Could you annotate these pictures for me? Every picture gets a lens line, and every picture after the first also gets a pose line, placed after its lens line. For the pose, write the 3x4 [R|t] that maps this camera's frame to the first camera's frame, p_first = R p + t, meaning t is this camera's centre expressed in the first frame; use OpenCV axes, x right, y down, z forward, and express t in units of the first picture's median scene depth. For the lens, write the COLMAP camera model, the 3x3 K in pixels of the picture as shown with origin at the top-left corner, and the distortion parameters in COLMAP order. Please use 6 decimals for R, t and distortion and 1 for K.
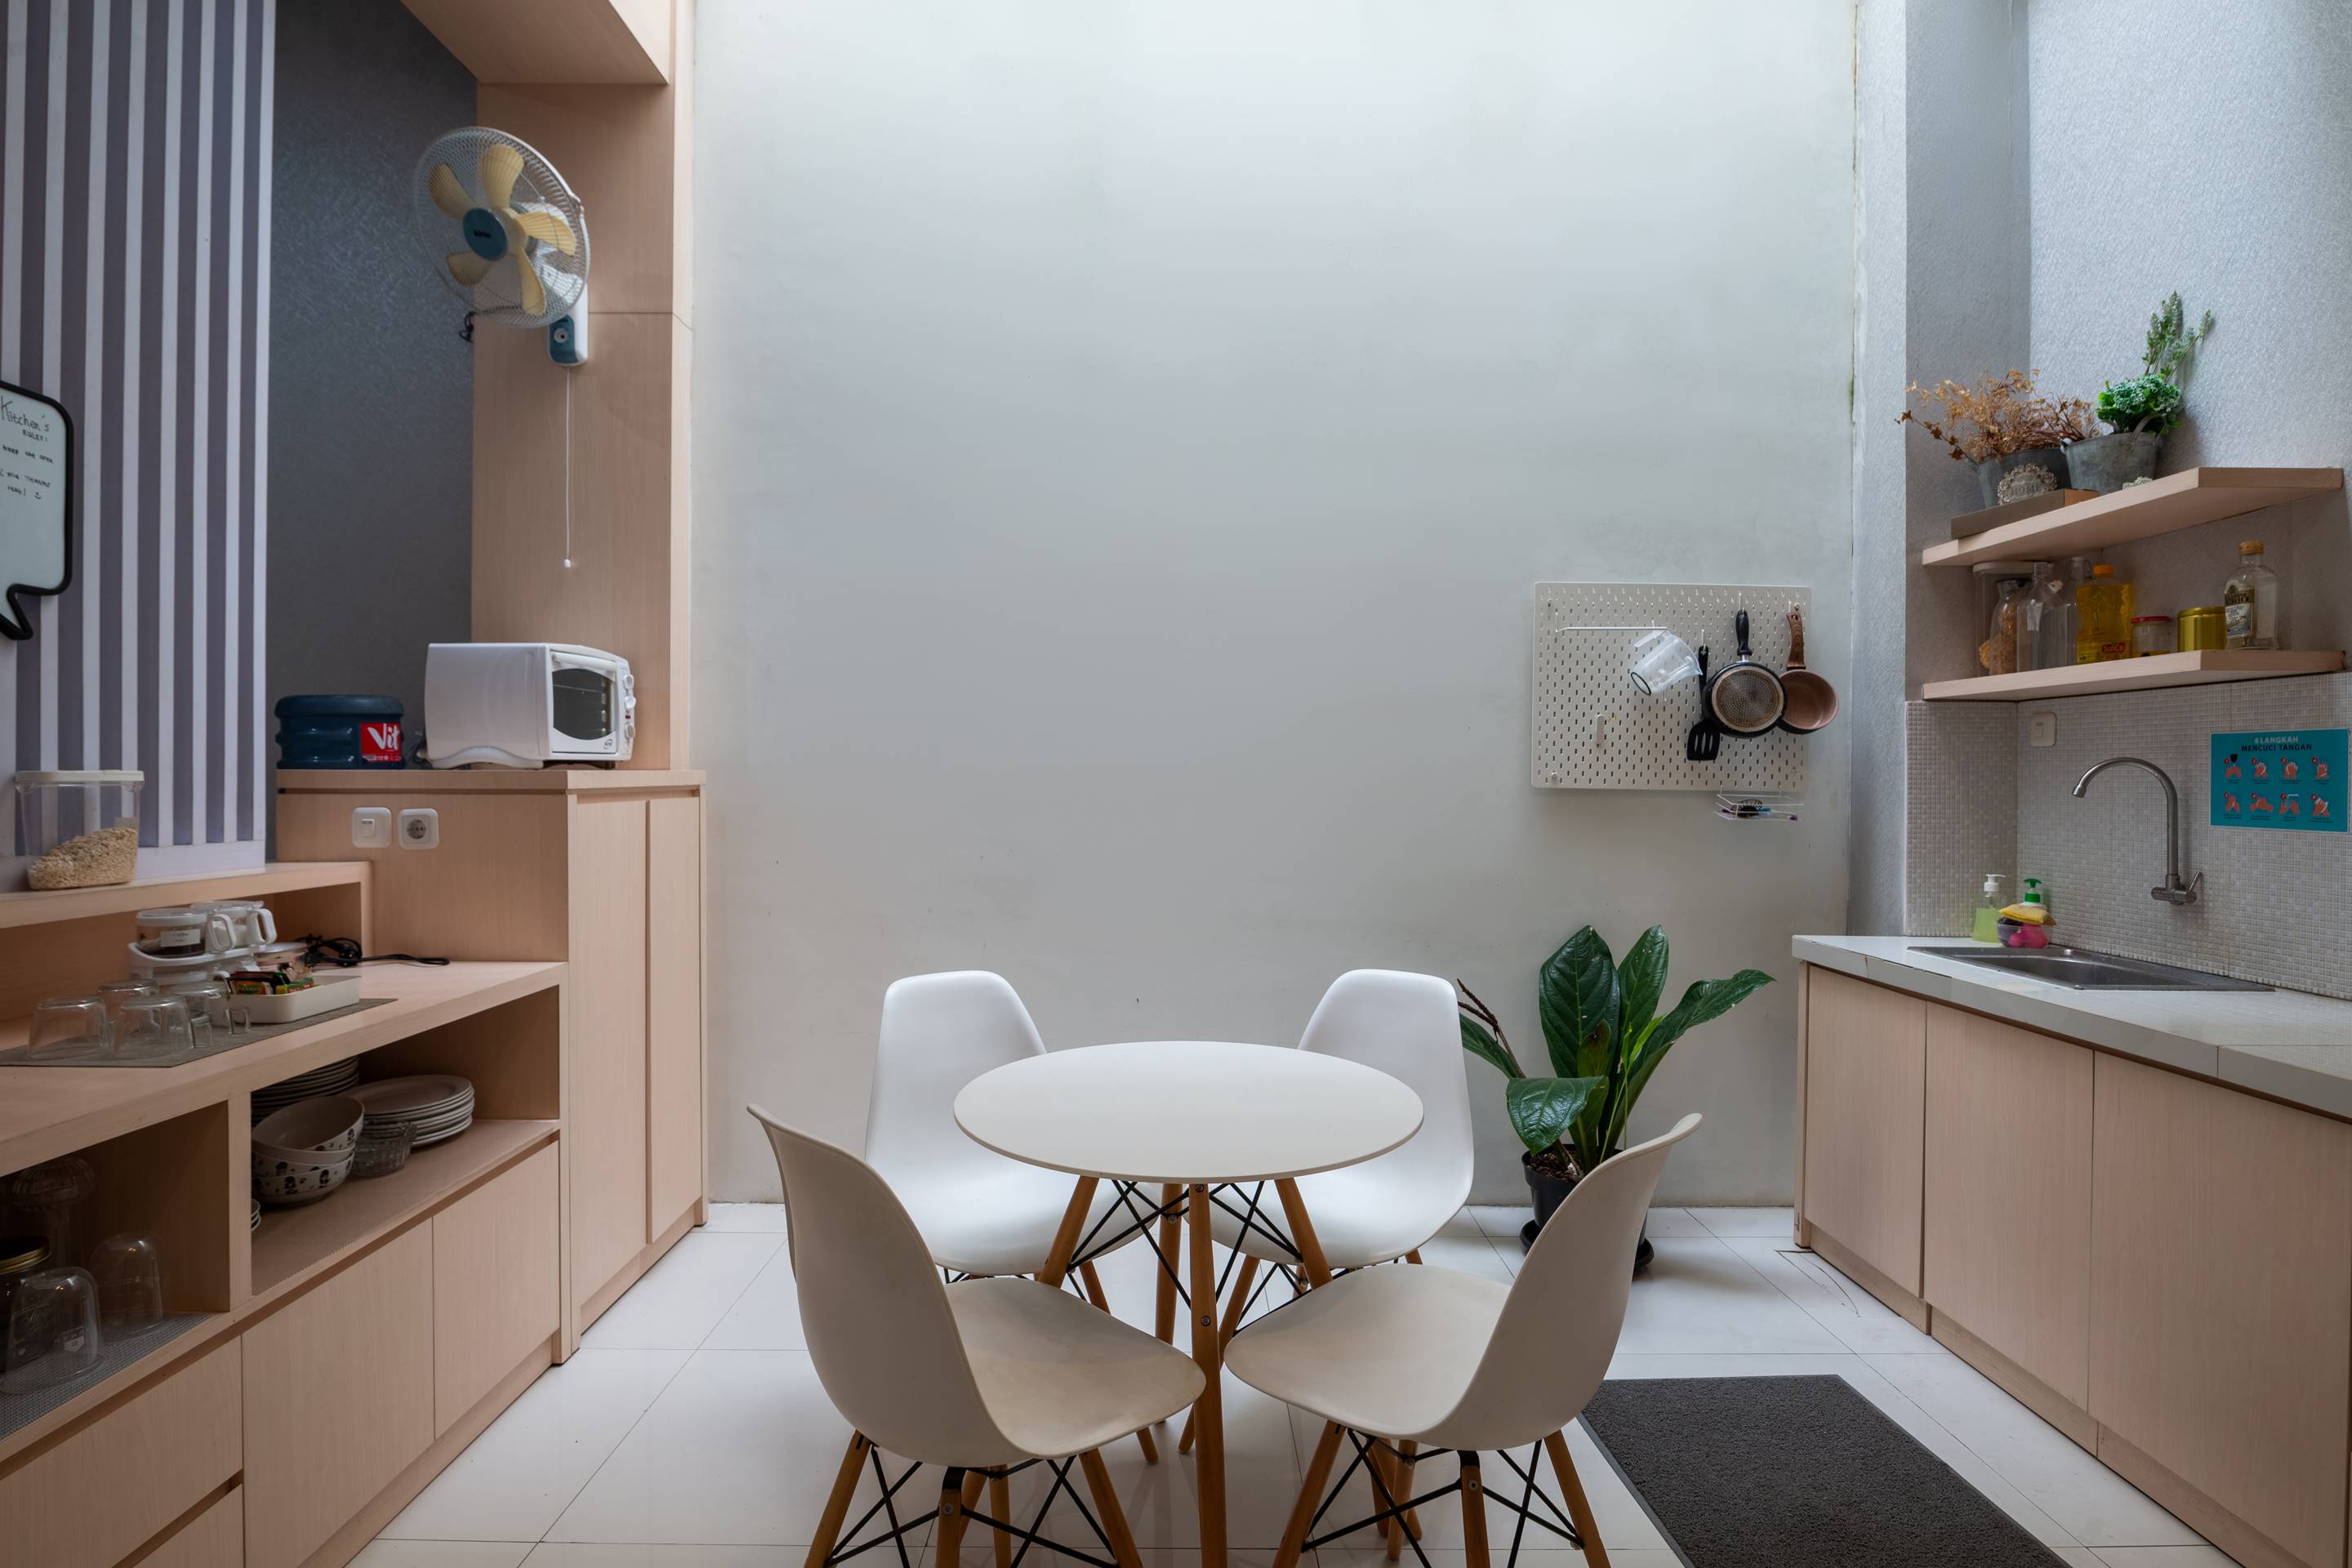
lens RADIAL K [[1150.9, 0, 1167.0], [0, 1150.9, 772.4], [0, 0, 1]] dist [0.018660, -0.011852]
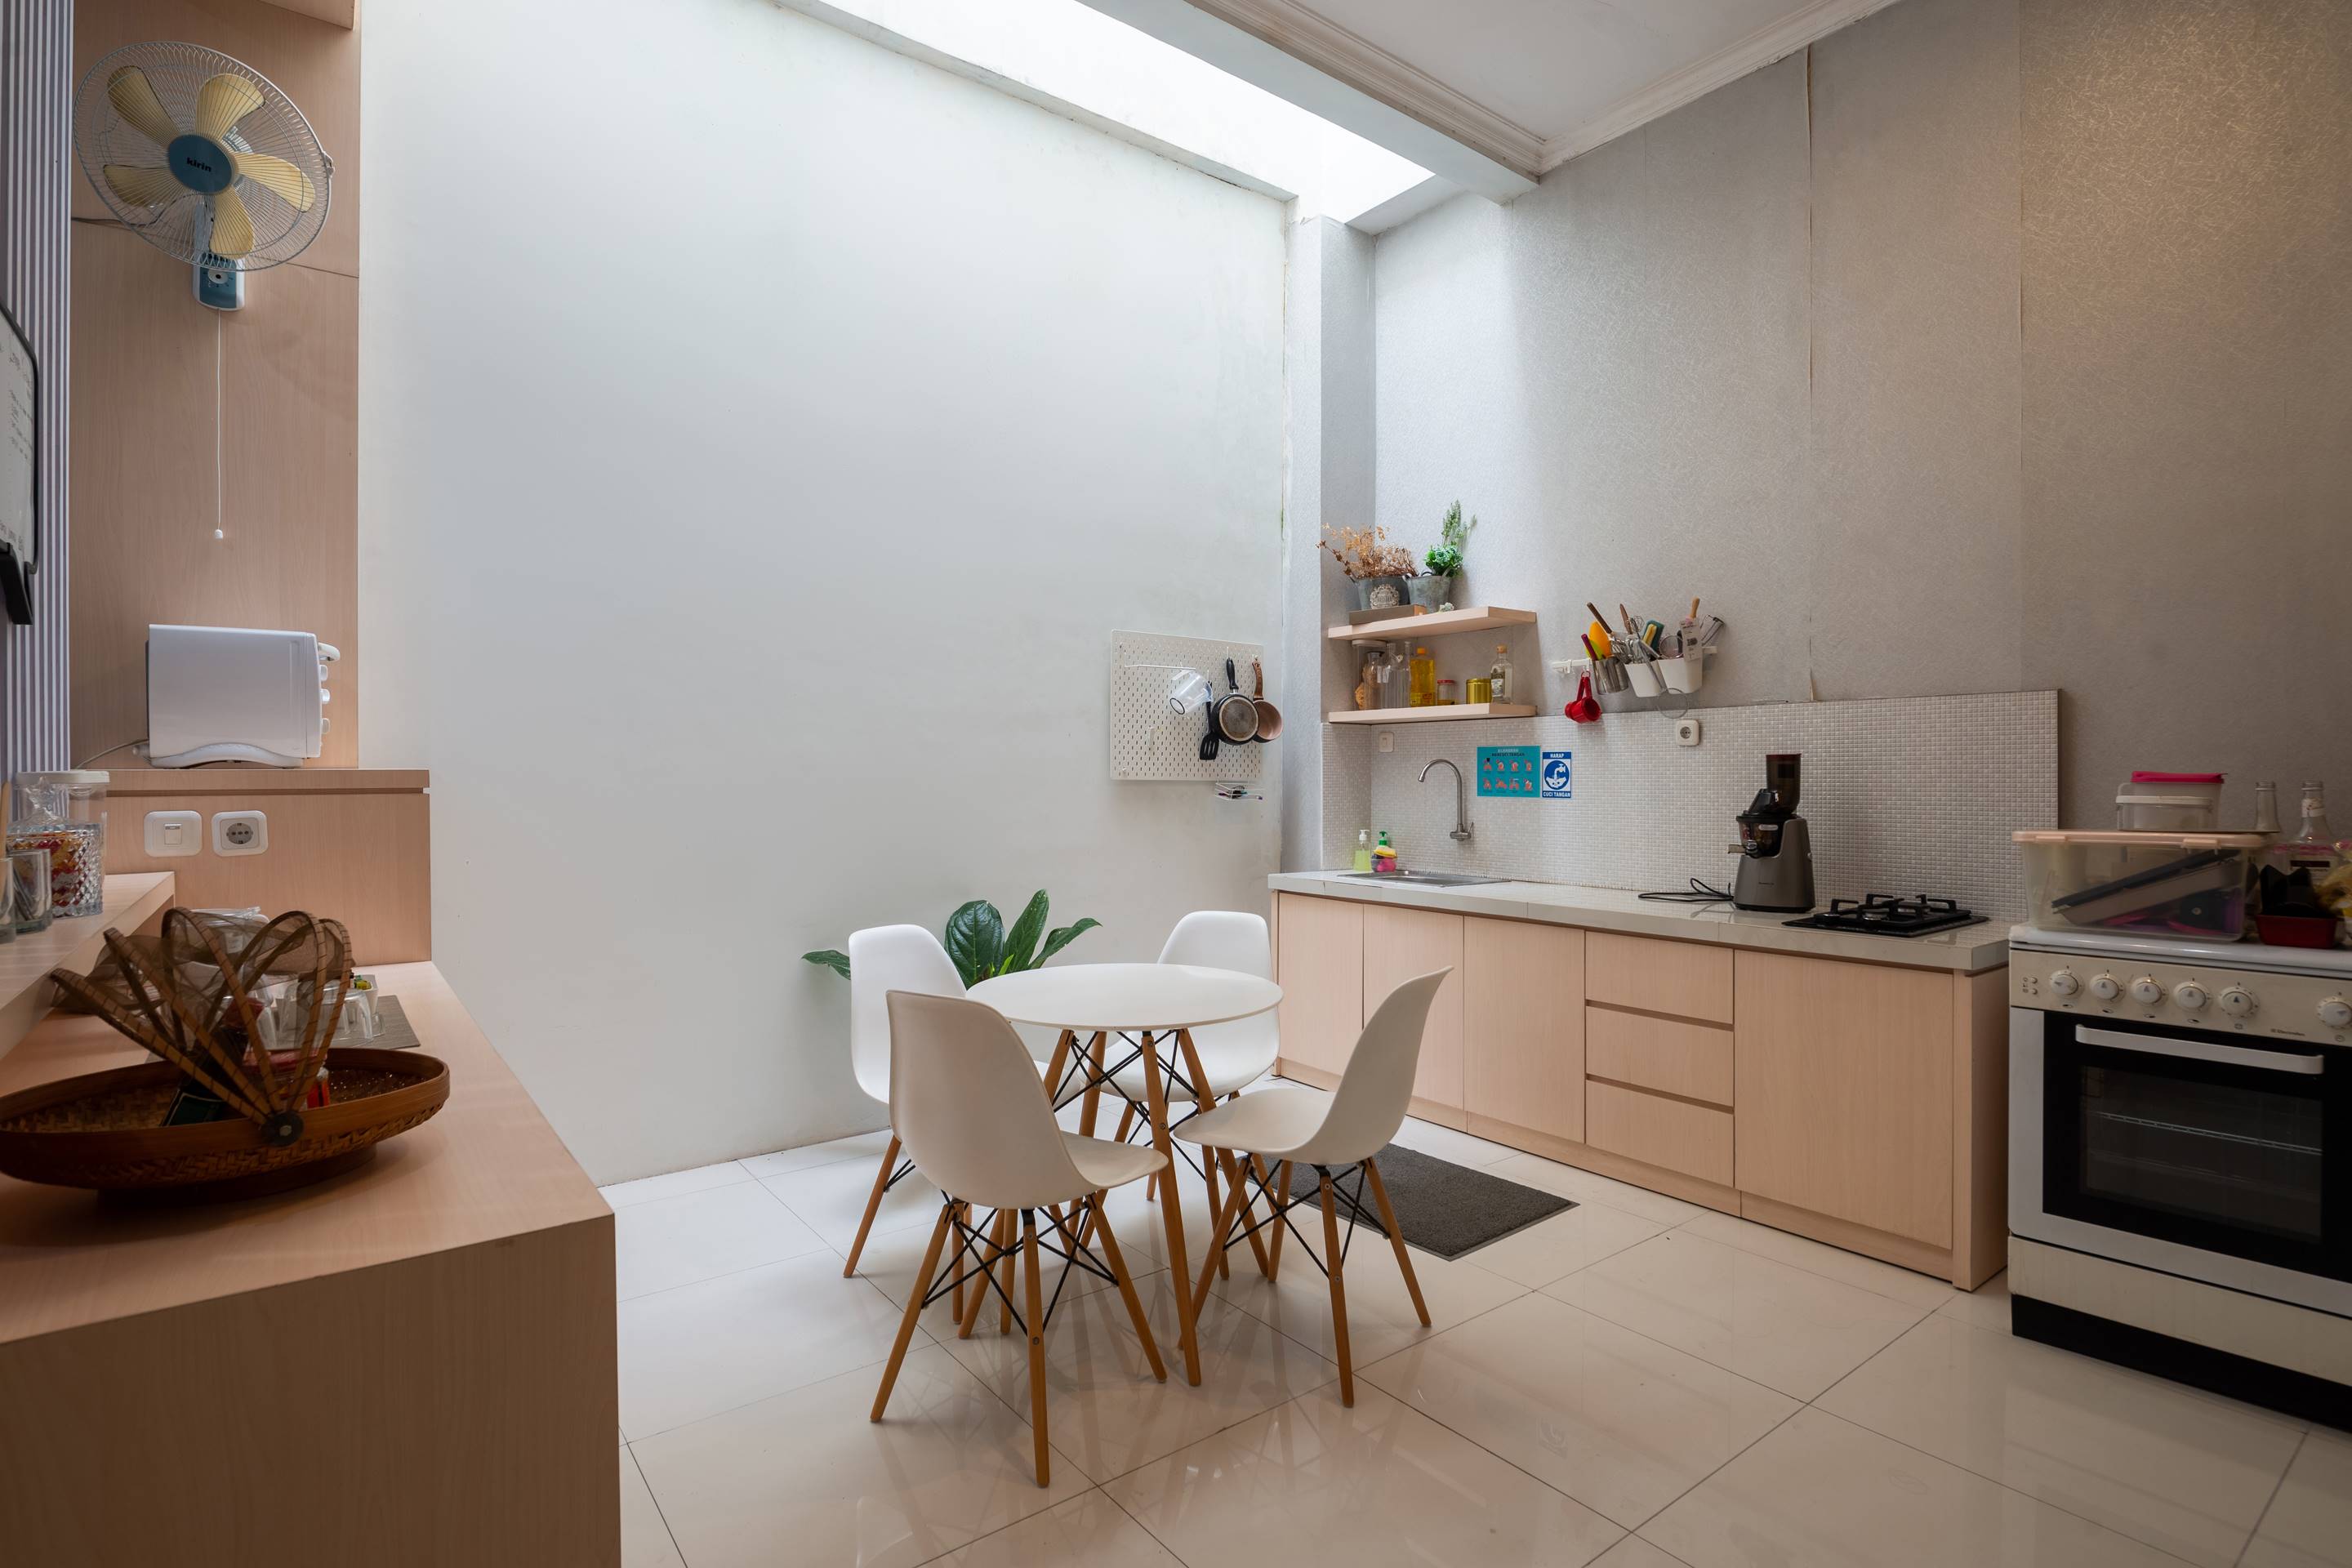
lens RADIAL K [[1161.5, 0, 1154.9], [0, 1161.5, 783.0], [0, 0, 1]] dist [0.024402, 0.000123]
pose [[0.806672, -0.010157, 0.590912, -0.495719], [0.001973, 0.999893, 0.014493, -0.002913], [-0.590996, -0.010525, 0.806606, -0.156180]]
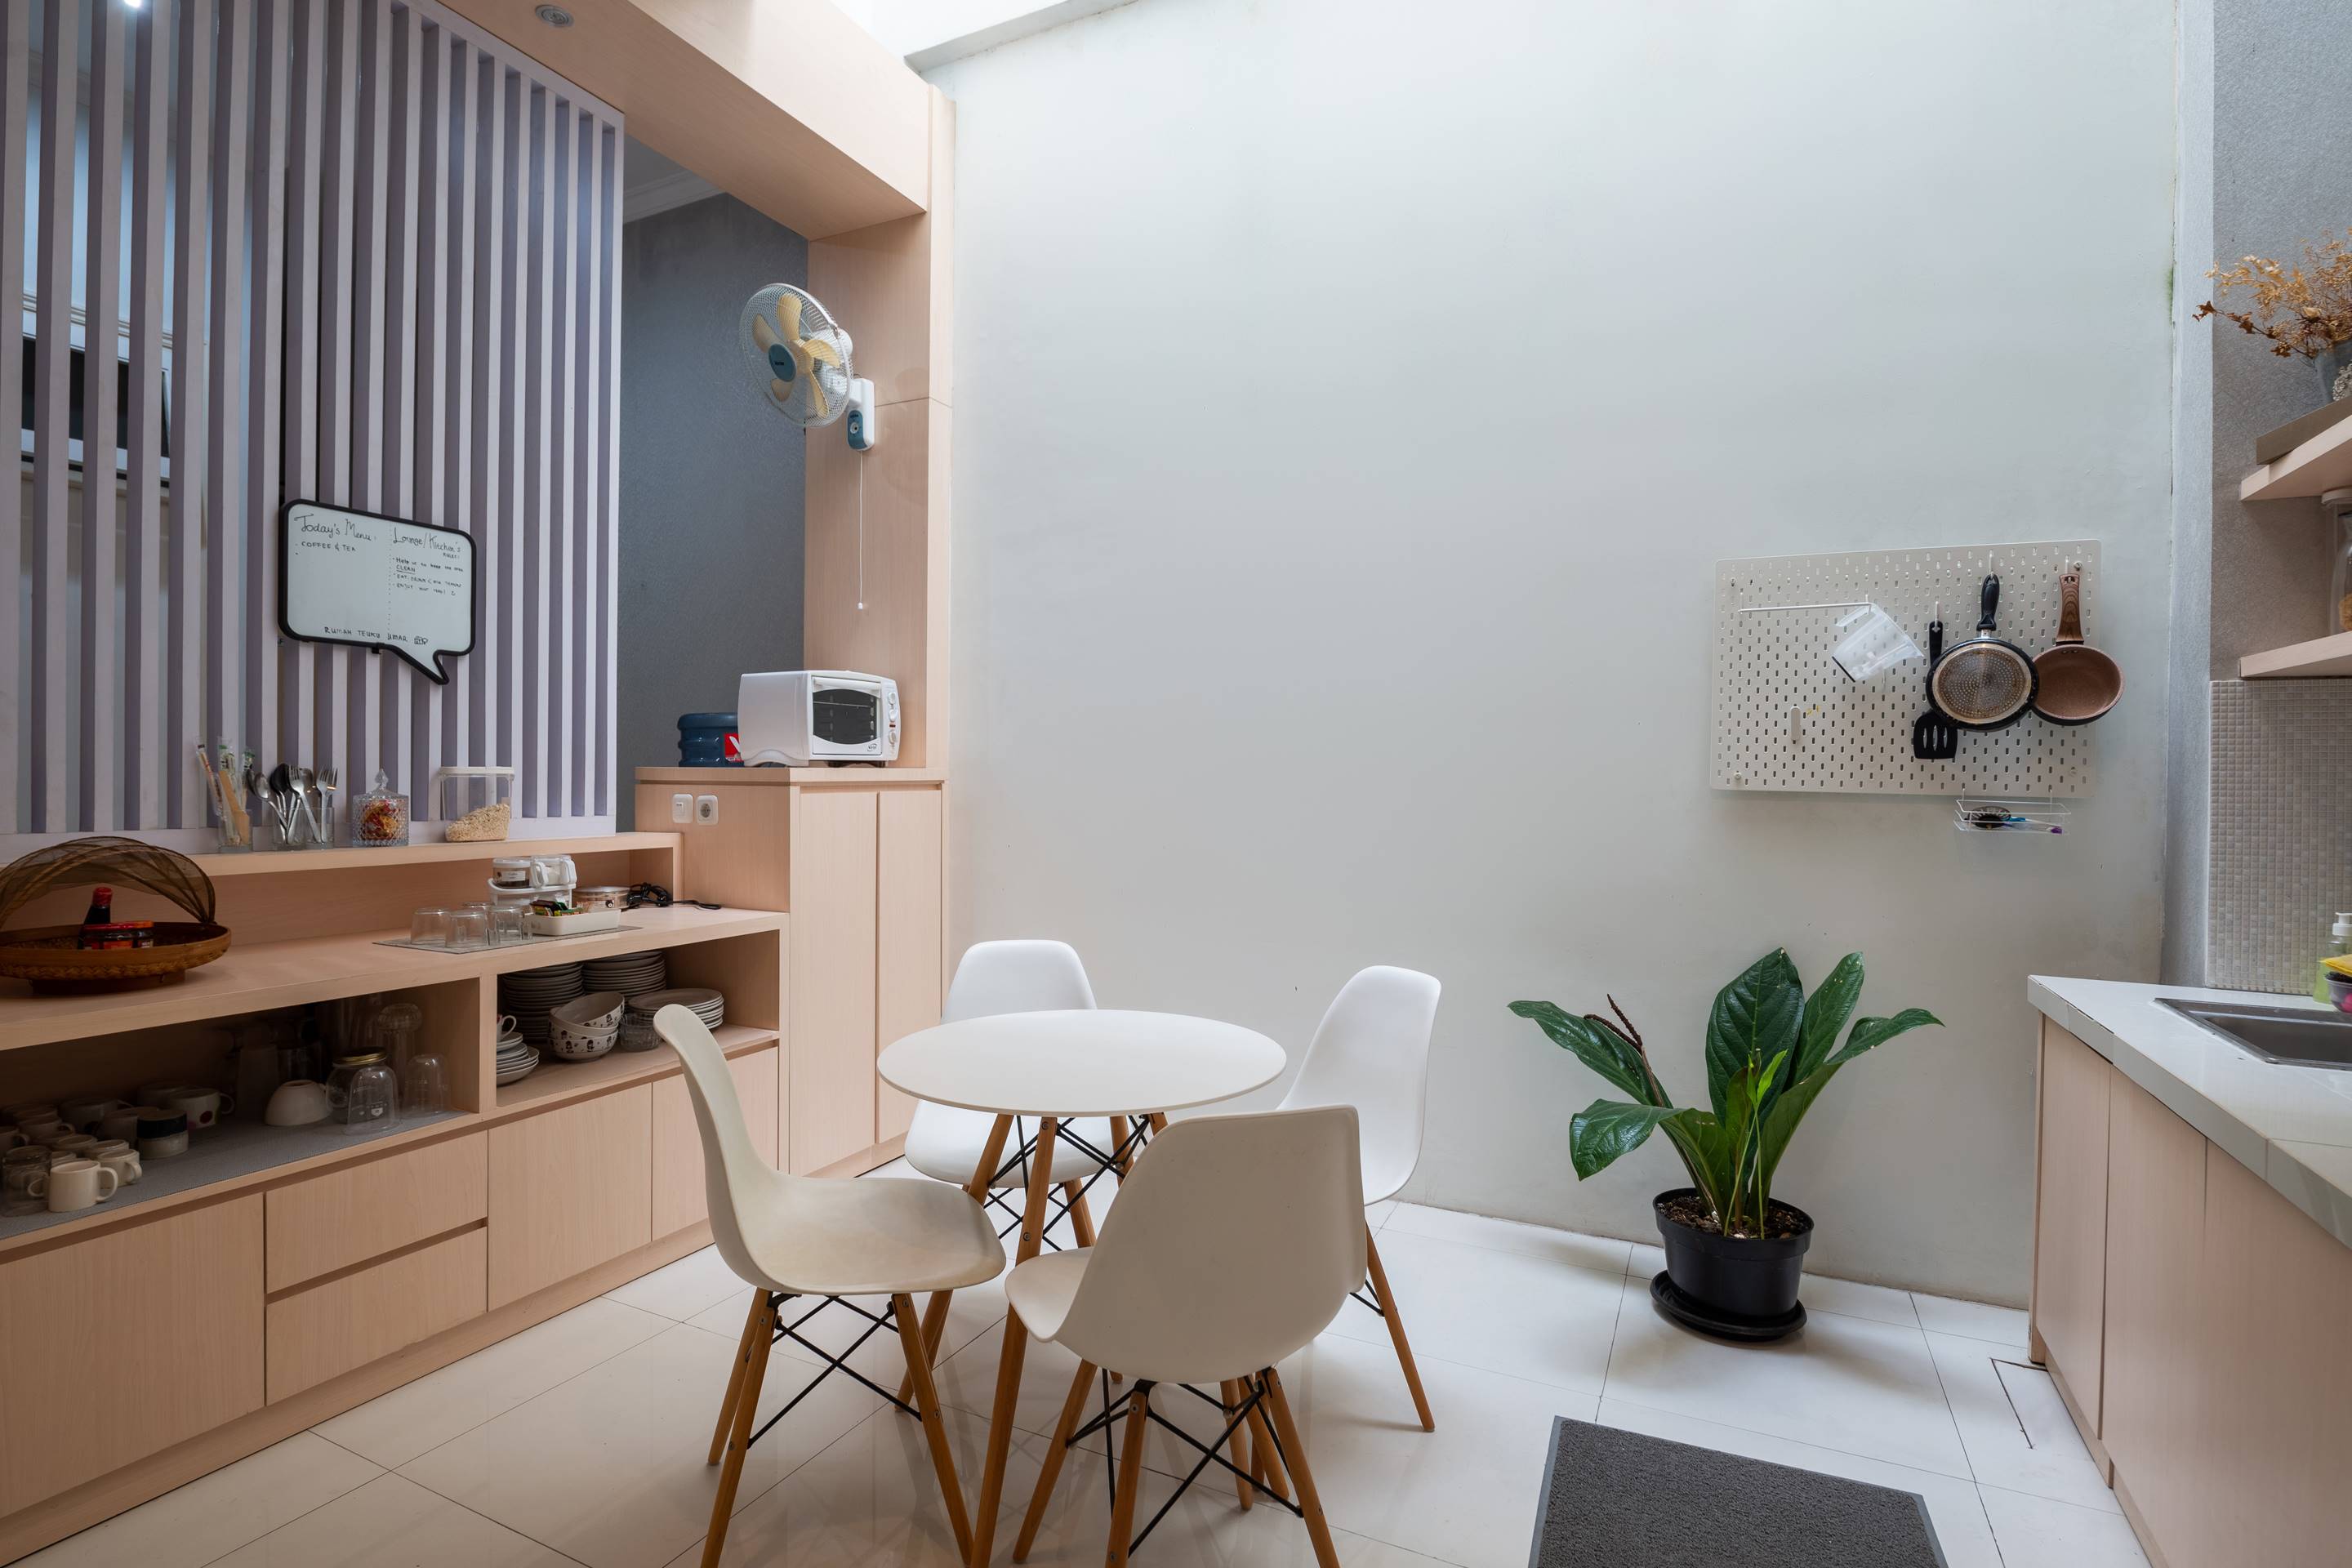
lens RADIAL K [[1161.0, 0, 1157.3], [0, 1161.0, 772.0], [0, 0, 1]] dist [0.022028, -0.010811]
pose [[0.896907, 0.003225, -0.442207, 0.360444], [-0.003651, 0.999993, -0.000111, 0.001349], [0.442204, 0.001714, 0.896913, -0.004494]]
